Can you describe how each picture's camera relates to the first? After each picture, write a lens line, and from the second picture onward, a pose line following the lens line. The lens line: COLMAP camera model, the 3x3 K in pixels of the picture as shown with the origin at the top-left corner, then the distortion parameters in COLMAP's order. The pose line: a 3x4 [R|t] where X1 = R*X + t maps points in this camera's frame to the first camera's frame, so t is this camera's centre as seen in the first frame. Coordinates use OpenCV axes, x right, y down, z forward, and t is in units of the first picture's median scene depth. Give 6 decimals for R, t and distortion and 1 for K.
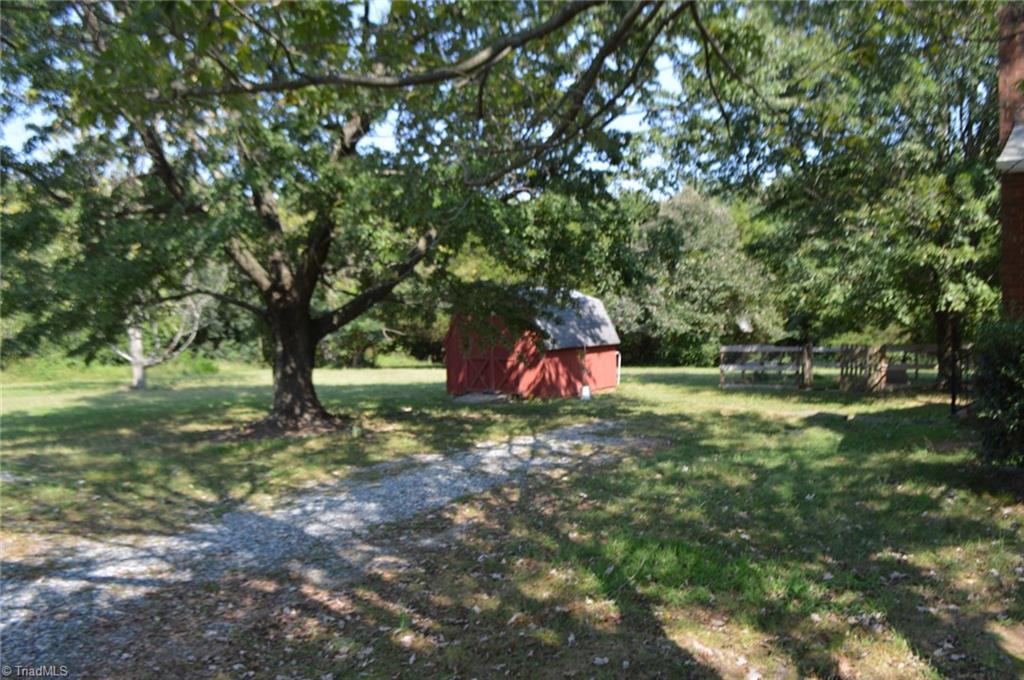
lens RADIAL K [[812.3, 0, 511.3], [0, 812.3, 340.1], [0, 0, 1]] dist [-0.077784, 0.006493]
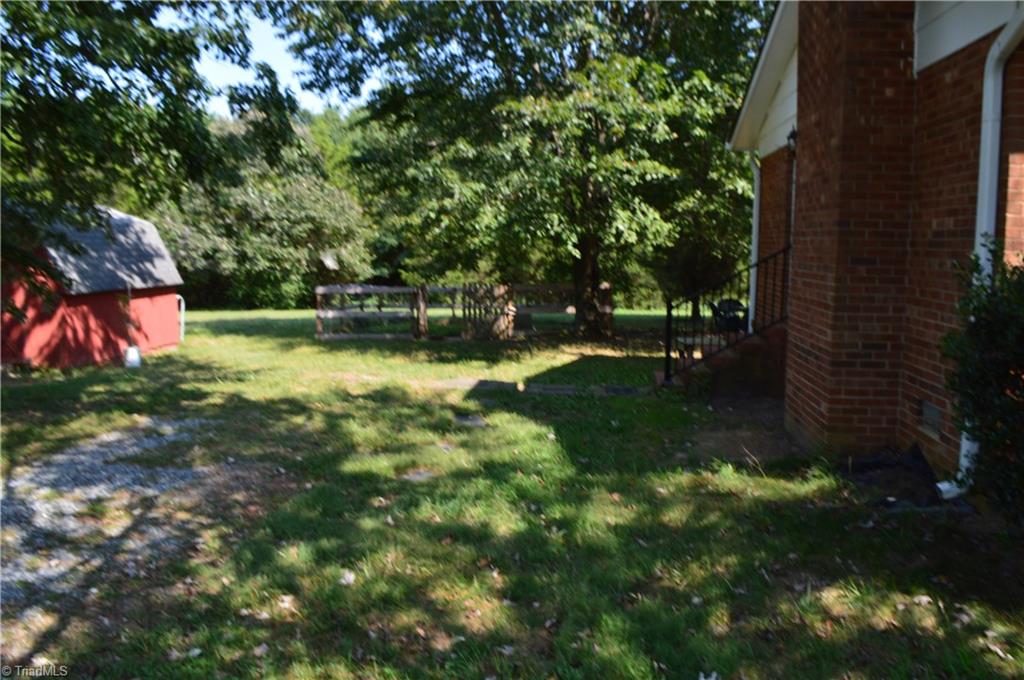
lens RADIAL K [[812.3, 0, 501.0], [0, 812.3, 354.7], [0, 0, 1]] dist [-0.077784, 0.006493]
pose [[0.873283, -0.043090, 0.485305, 0.034998], [-0.003034, 0.995581, 0.093856, -0.000694], [-0.487204, -0.083435, 0.869293, 0.257074]]
